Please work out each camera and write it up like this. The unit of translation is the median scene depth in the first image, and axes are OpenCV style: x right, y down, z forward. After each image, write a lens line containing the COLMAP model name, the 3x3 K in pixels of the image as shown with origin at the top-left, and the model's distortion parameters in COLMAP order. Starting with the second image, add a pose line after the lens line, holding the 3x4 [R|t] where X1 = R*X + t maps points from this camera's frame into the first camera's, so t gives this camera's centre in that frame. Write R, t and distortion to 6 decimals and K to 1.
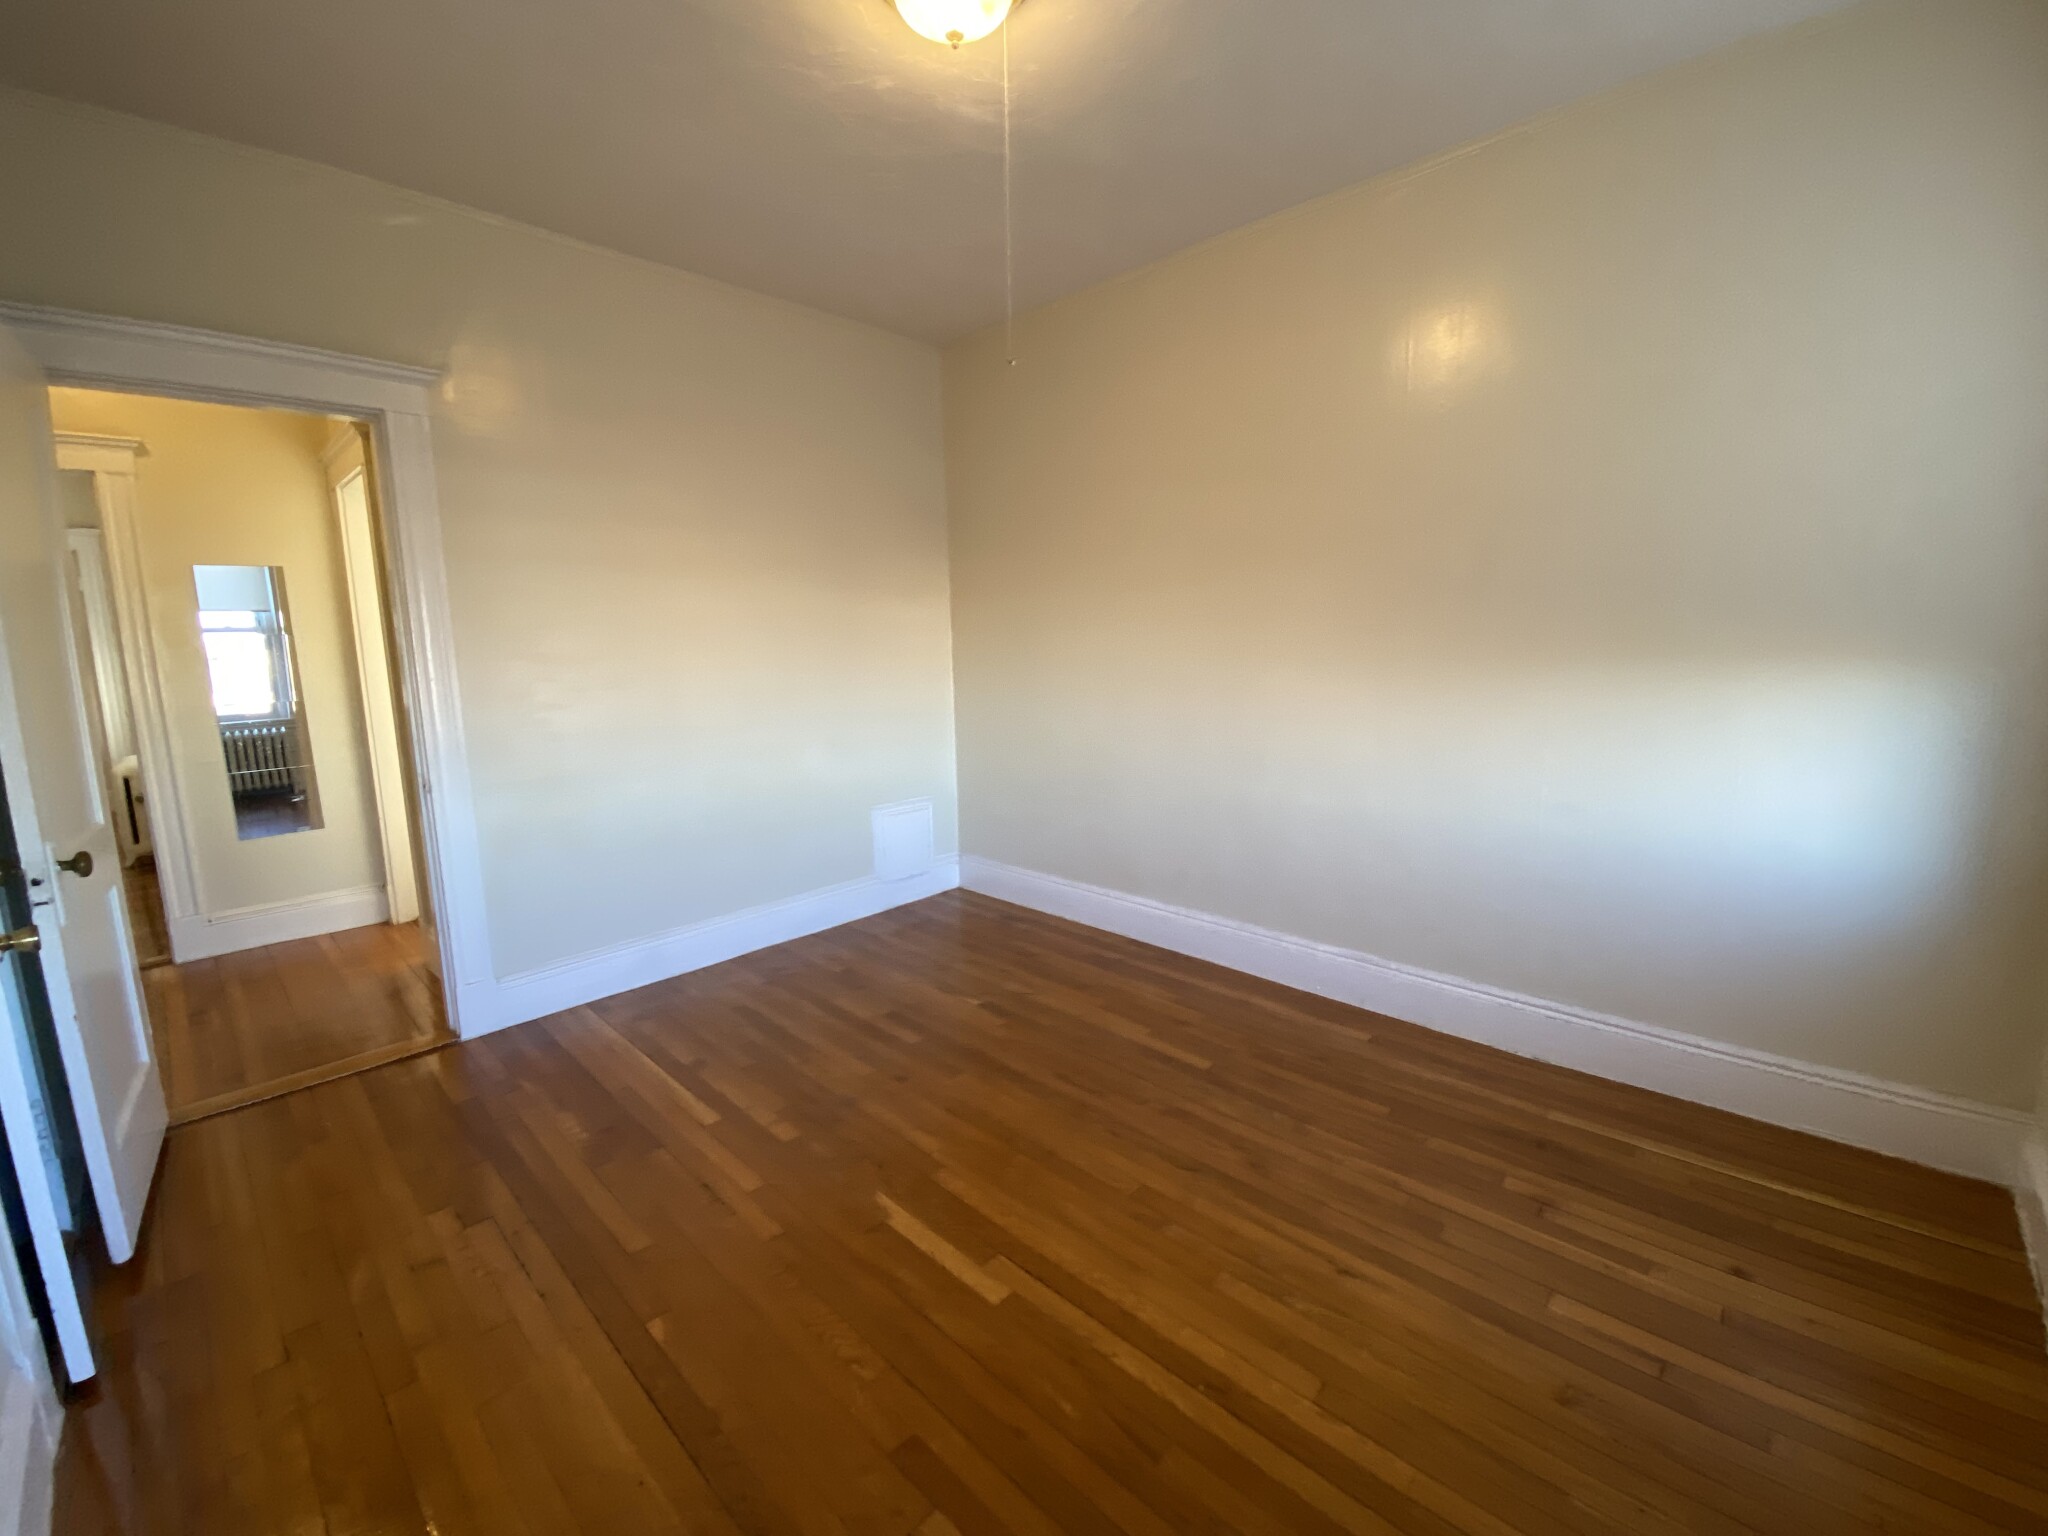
lens RADIAL K [[822.7, 0, 1024.6], [0, 822.7, 771.6], [0, 0, 1]] dist [0.052935, -0.046880]
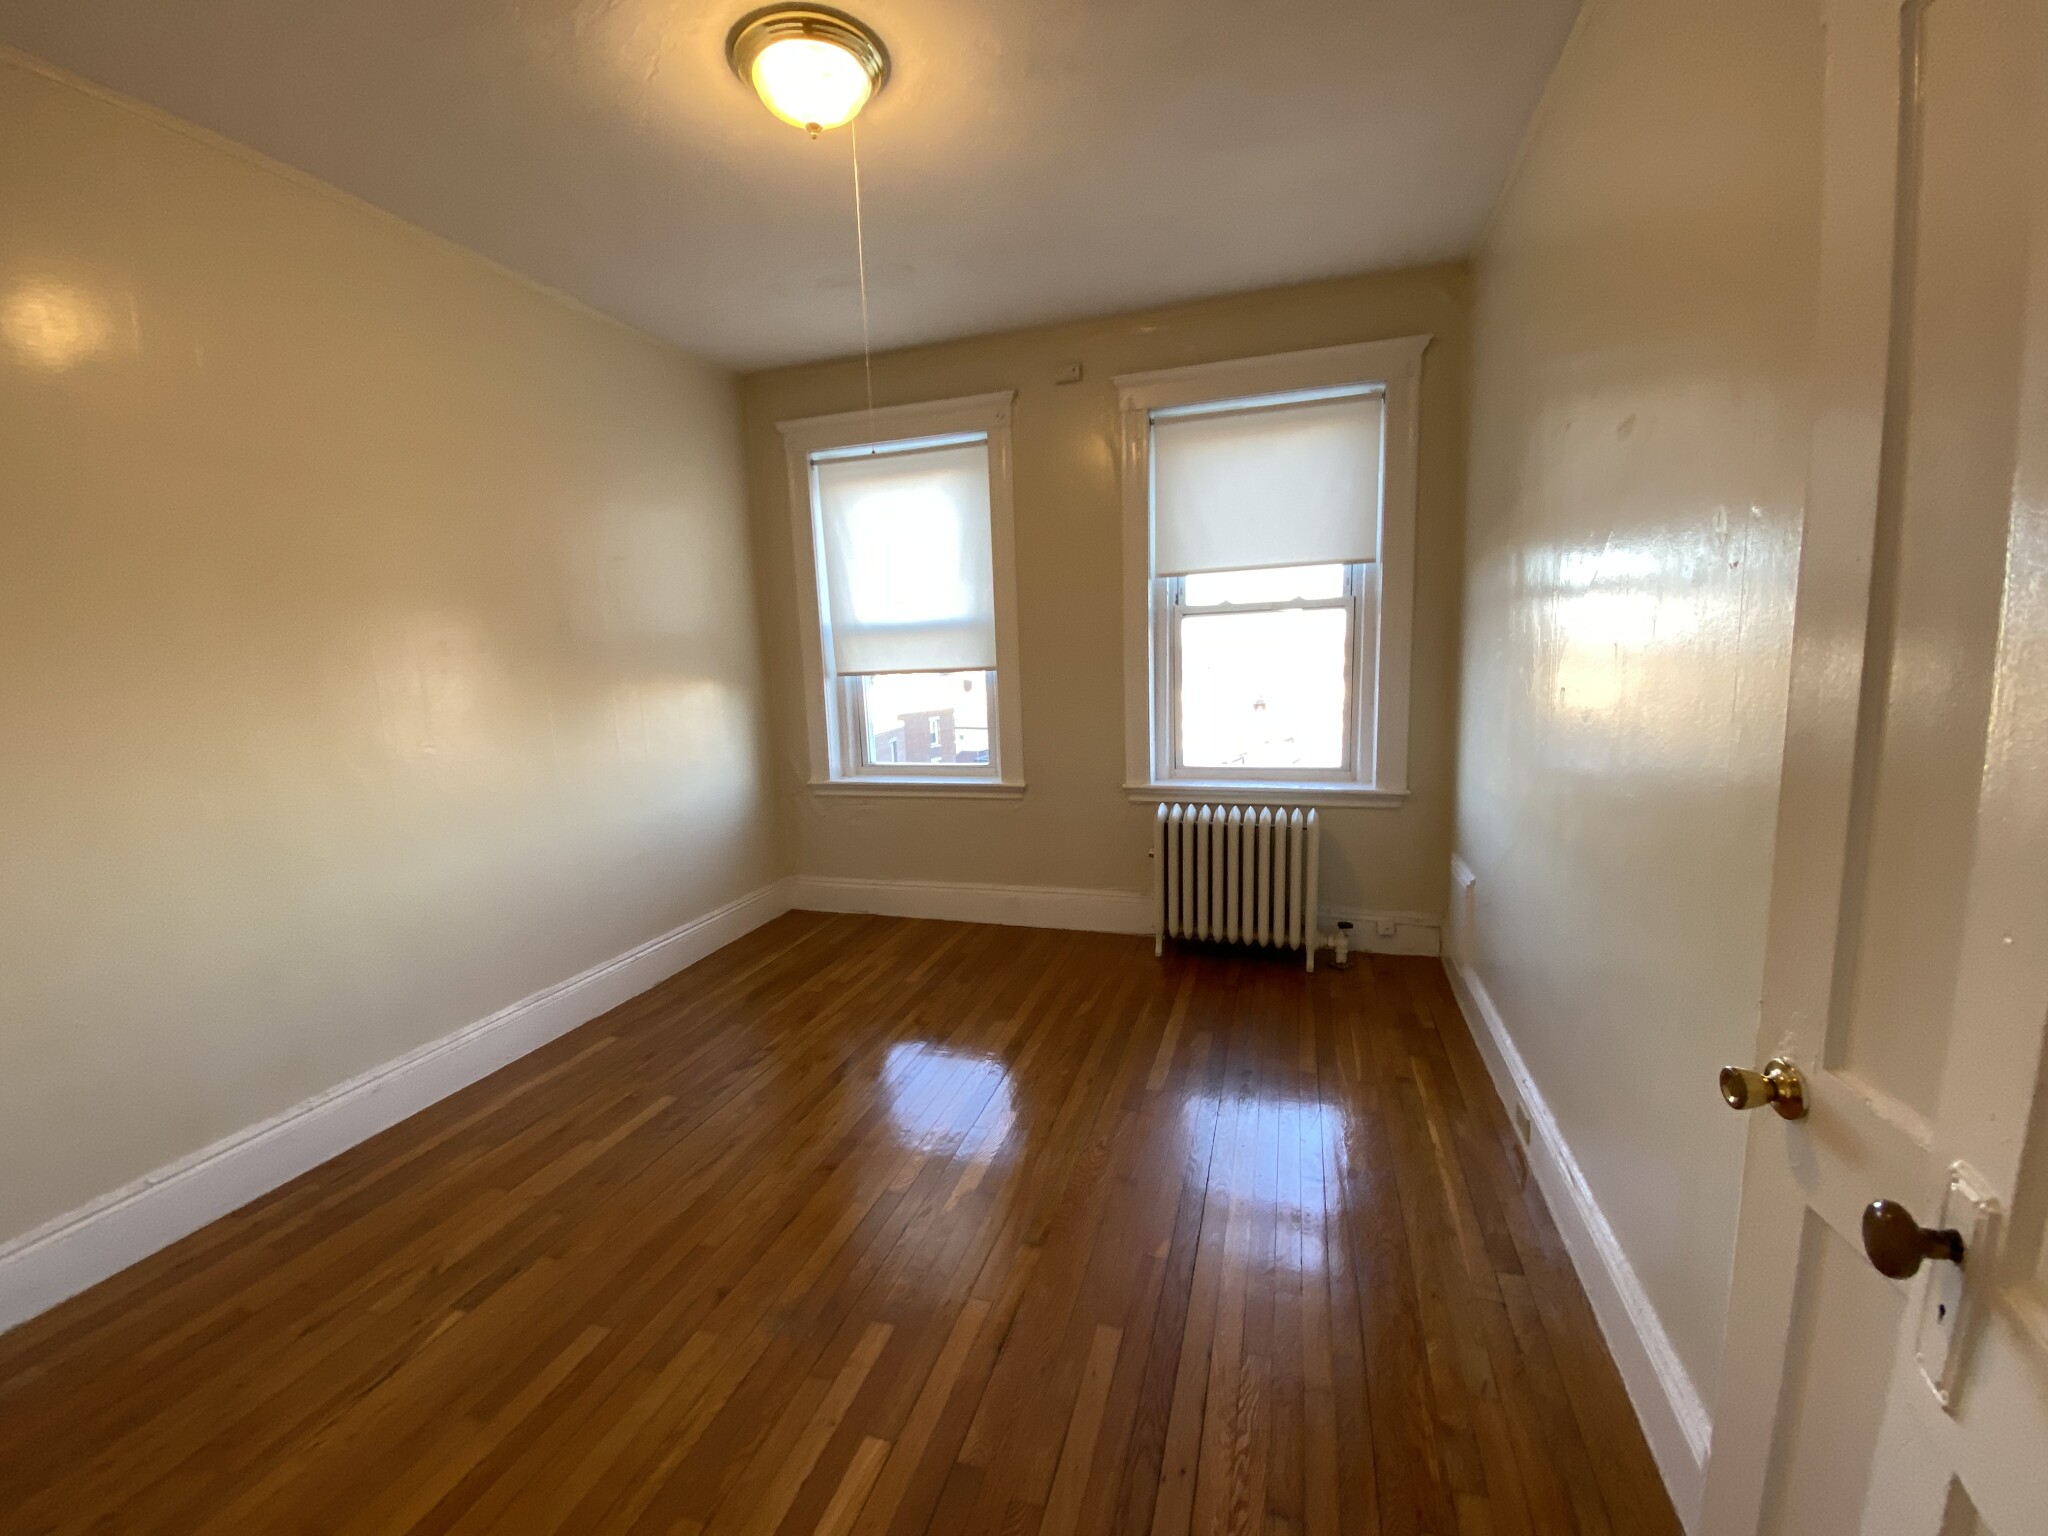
lens RADIAL K [[822.7, 0, 1024.6], [0, 822.7, 771.6], [0, 0, 1]] dist [0.052935, -0.046880]
pose [[-0.439777, -0.092156, 0.893366, -0.777954], [0.191193, 0.962313, 0.193387, -0.130961], [-0.877520, 0.255852, -0.405583, 0.863820]]
